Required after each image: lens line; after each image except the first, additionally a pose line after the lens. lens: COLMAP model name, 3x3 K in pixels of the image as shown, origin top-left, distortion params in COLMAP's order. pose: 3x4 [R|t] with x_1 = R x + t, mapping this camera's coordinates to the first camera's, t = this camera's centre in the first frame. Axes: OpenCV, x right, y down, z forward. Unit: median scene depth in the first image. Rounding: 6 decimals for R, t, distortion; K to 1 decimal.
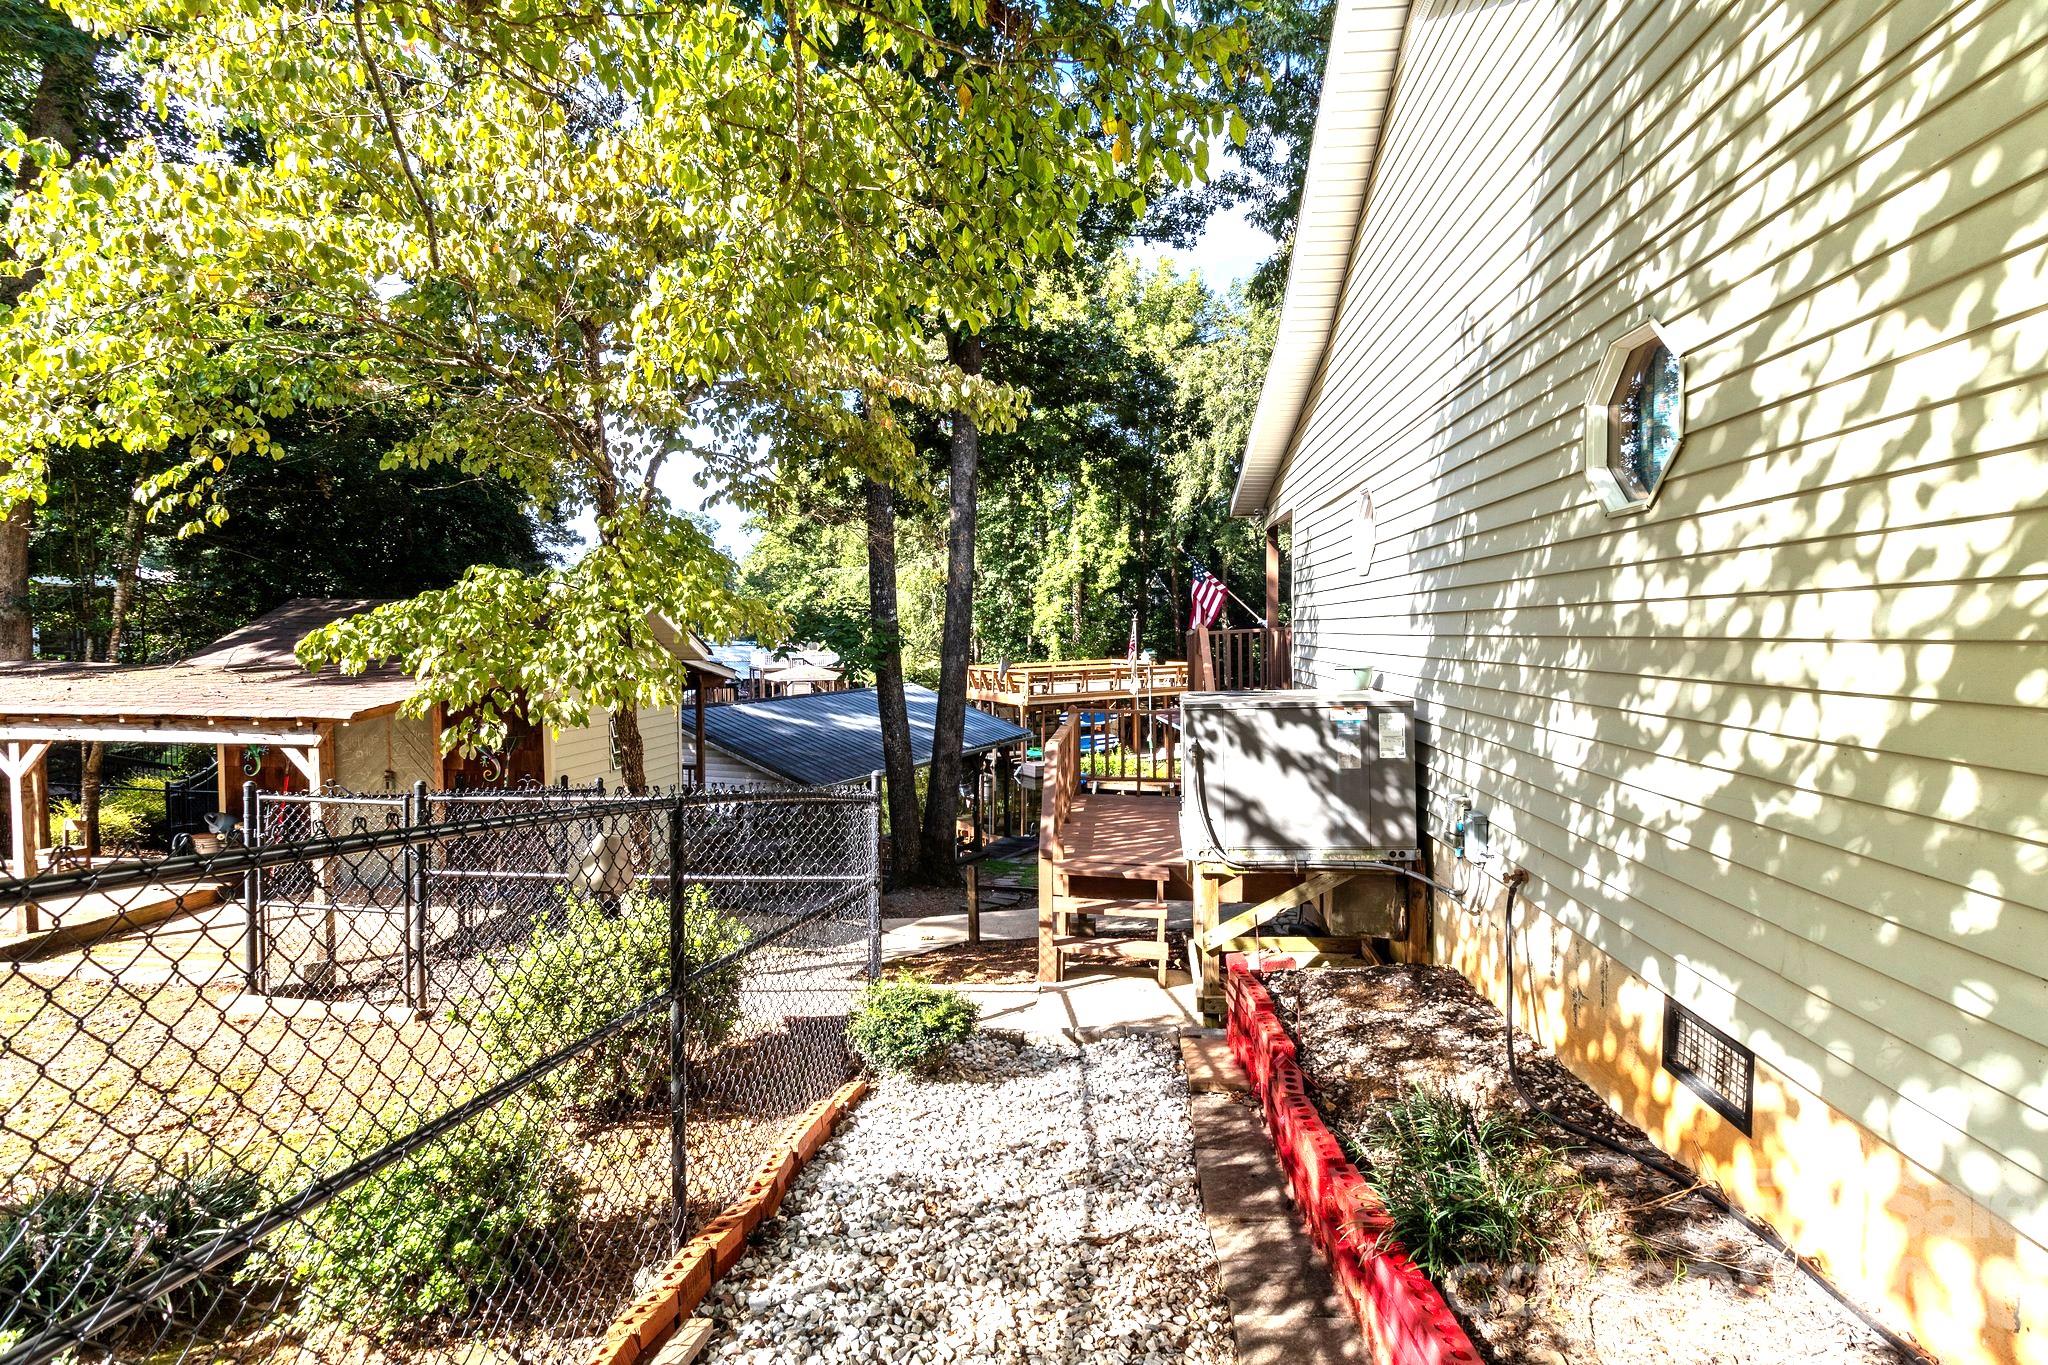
lens RADIAL K [[962.0, 0, 1060.6], [0, 962.0, 675.5], [0, 0, 1]] dist [-0.001086, -0.000248]
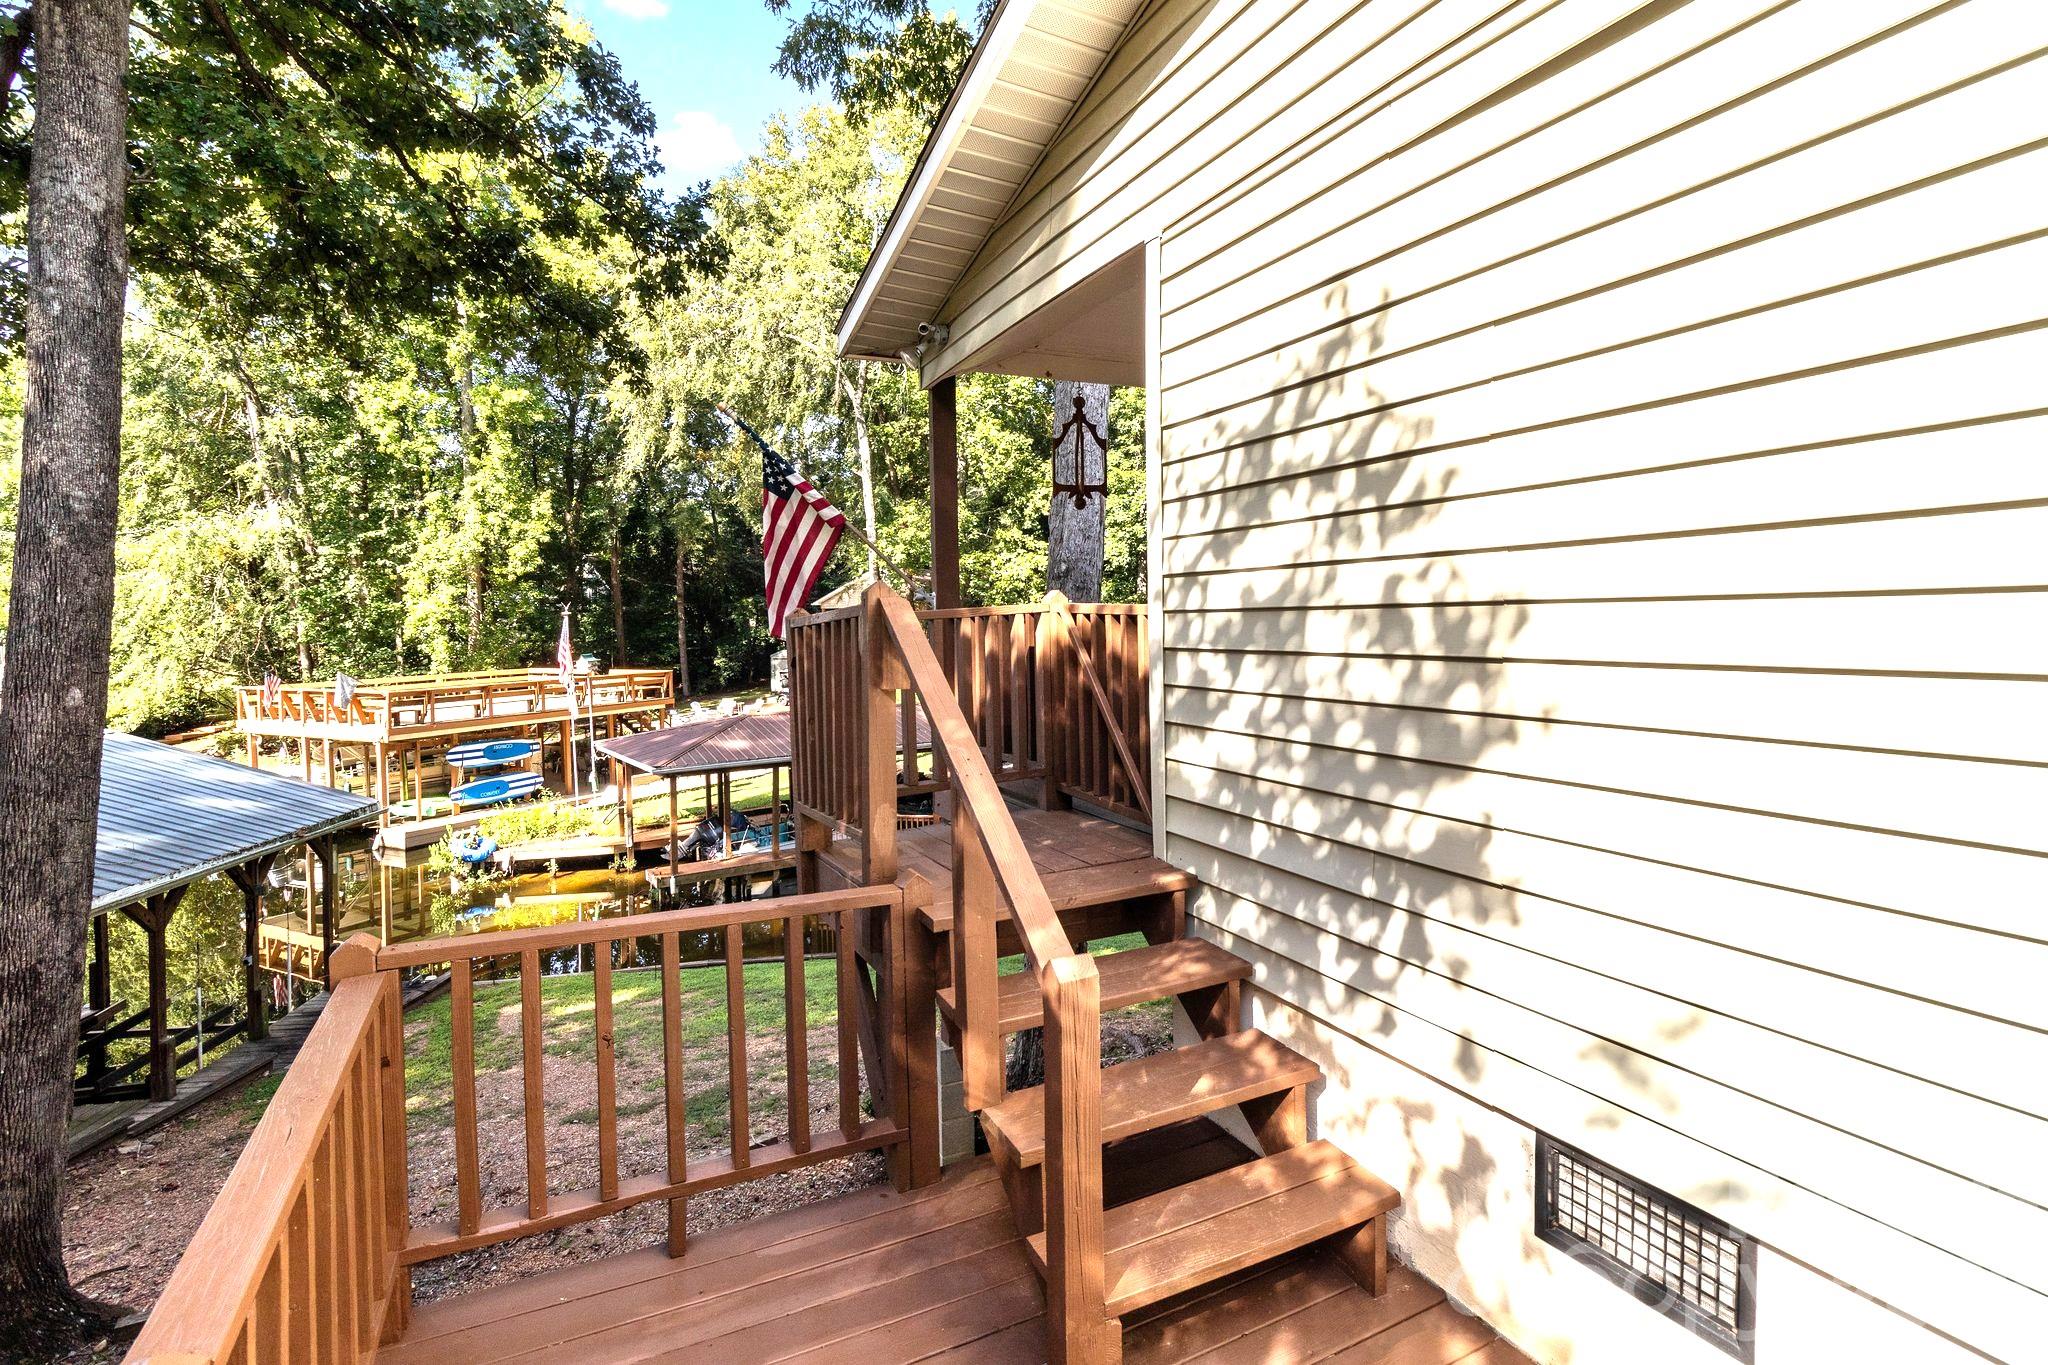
lens RADIAL K [[962.0, 0, 1060.6], [0, 962.0, 675.5], [0, 0, 1]] dist [-0.001086, -0.000248]
pose [[0.848297, -0.026714, 0.528847, 0.006616], [0.028366, 0.999585, 0.004993, -0.003797], [-0.528761, 0.010766, 0.848703, 0.145839]]
